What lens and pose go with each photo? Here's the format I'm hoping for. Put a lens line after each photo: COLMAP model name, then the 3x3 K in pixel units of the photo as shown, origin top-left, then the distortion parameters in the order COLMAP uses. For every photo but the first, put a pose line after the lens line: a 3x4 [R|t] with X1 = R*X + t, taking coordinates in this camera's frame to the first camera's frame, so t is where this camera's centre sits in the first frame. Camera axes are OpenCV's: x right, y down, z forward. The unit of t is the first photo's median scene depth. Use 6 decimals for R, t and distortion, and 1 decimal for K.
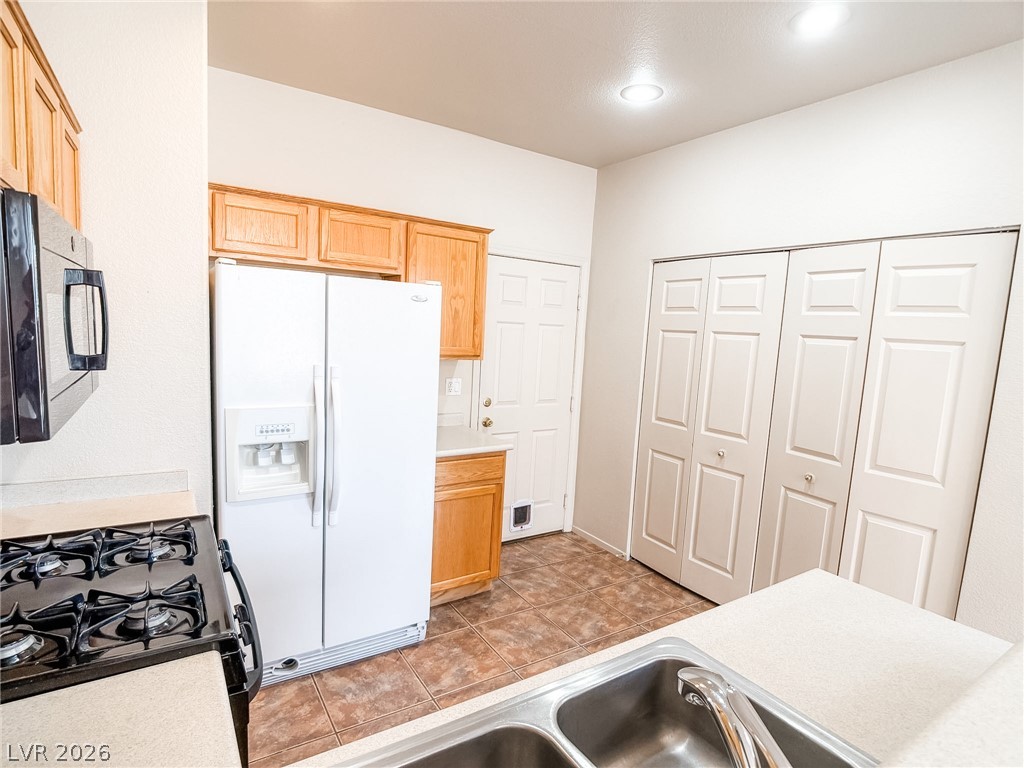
lens RADIAL K [[539.2, 0, 507.1], [0, 539.2, 385.3], [0, 0, 1]] dist [-0.003743, -0.011272]
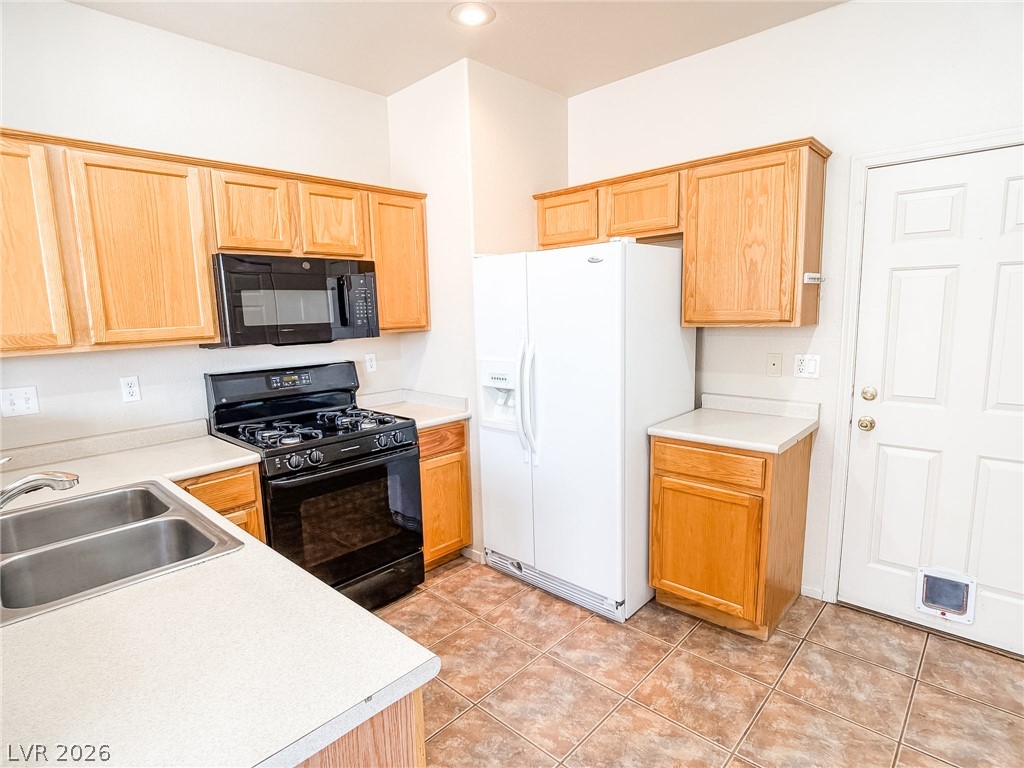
lens RADIAL K [[539.2, 0, 514.6], [0, 539.2, 389.8], [0, 0, 1]] dist [-0.003743, -0.011272]
pose [[0.248160, 0.088945, -0.964627, 0.603150], [-0.070170, 0.994811, 0.073676, 0.009832], [0.966174, 0.049404, 0.253113, 0.503337]]
